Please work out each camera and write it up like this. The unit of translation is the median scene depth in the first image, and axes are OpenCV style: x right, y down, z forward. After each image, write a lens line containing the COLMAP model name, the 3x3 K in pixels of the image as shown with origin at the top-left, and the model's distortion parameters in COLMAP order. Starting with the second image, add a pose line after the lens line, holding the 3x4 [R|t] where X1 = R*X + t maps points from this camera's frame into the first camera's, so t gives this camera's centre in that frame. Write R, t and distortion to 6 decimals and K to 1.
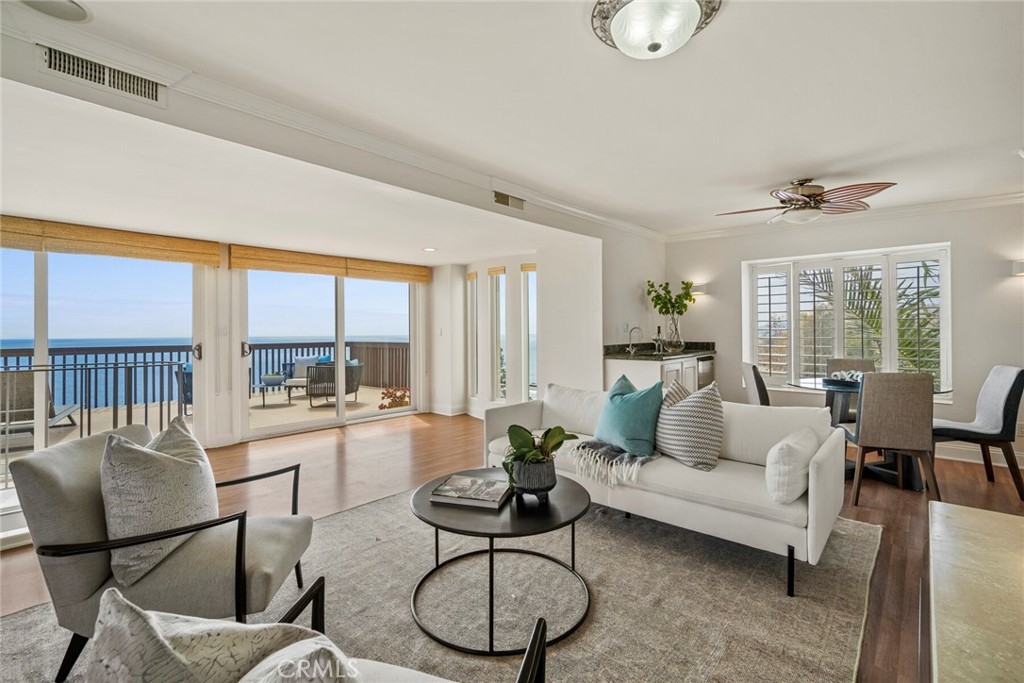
lens RADIAL K [[449.2, 0, 514.3], [0, 449.2, 332.9], [0, 0, 1]] dist [-0.012973, 0.004128]
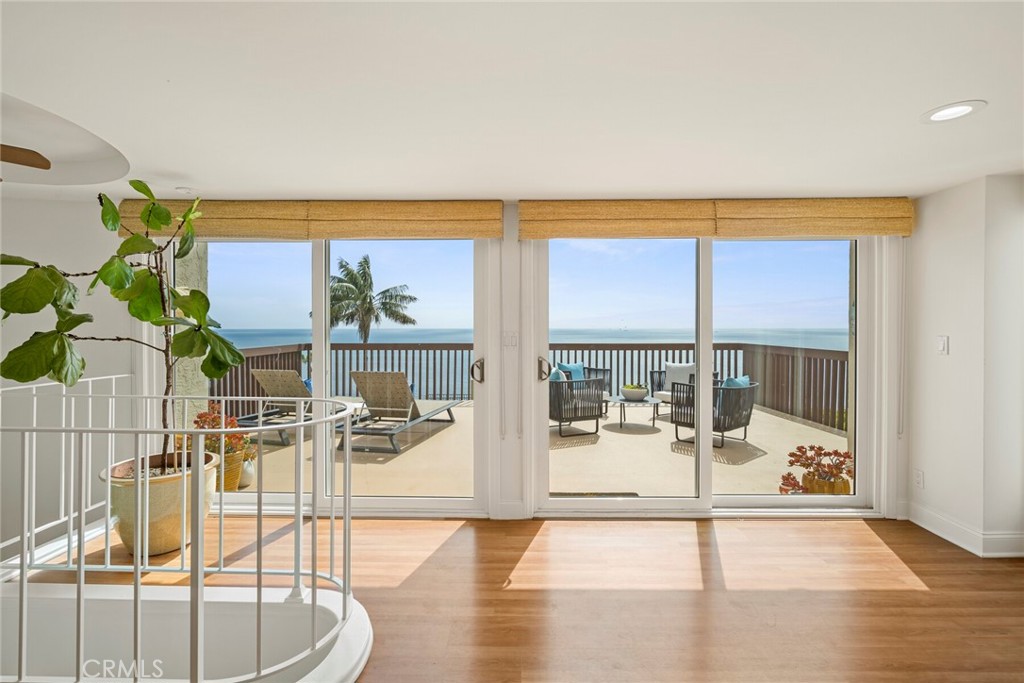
lens RADIAL K [[448.1, 0, 516.4], [0, 448.1, 325.6], [0, 0, 1]] dist [-0.011227, 0.000530]
pose [[0.667210, 0.009198, -0.744813, -0.127254], [-0.006368, 0.999958, 0.006644, -0.021707], [0.744843, 0.000310, 0.667240, 0.435916]]
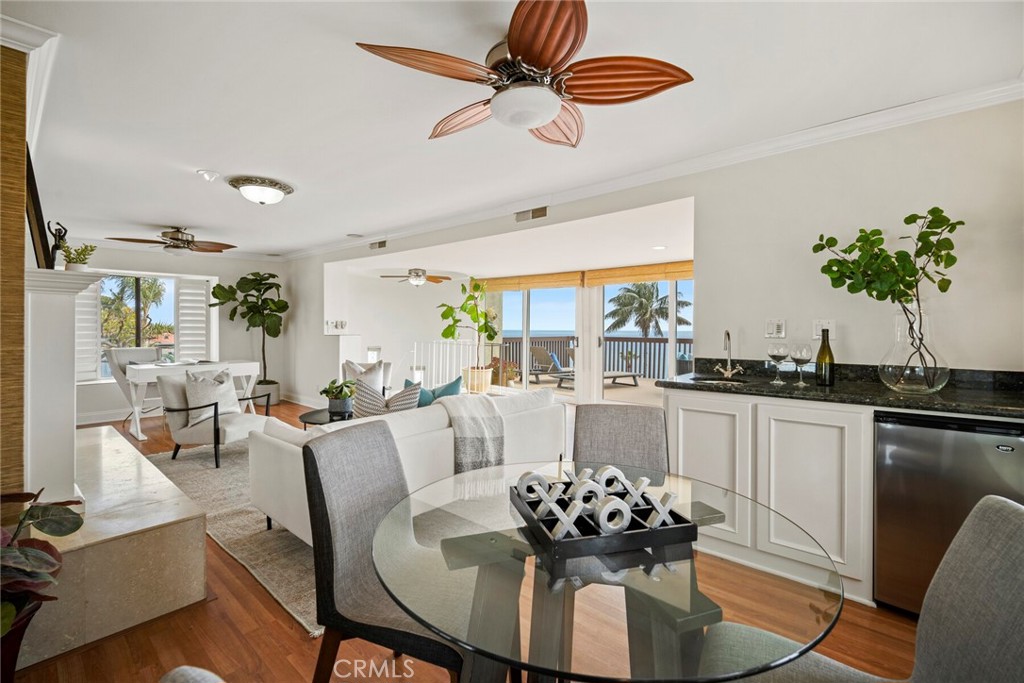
lens RADIAL K [[448.1, 0, 516.4], [0, 448.1, 325.6], [0, 0, 1]] dist [-0.011227, 0.000530]
pose [[0.025036, 0.005480, -0.999672, 0.638817], [-0.006553, 0.999964, 0.005317, -0.016281], [0.999665, 0.006417, 0.025071, 0.547353]]
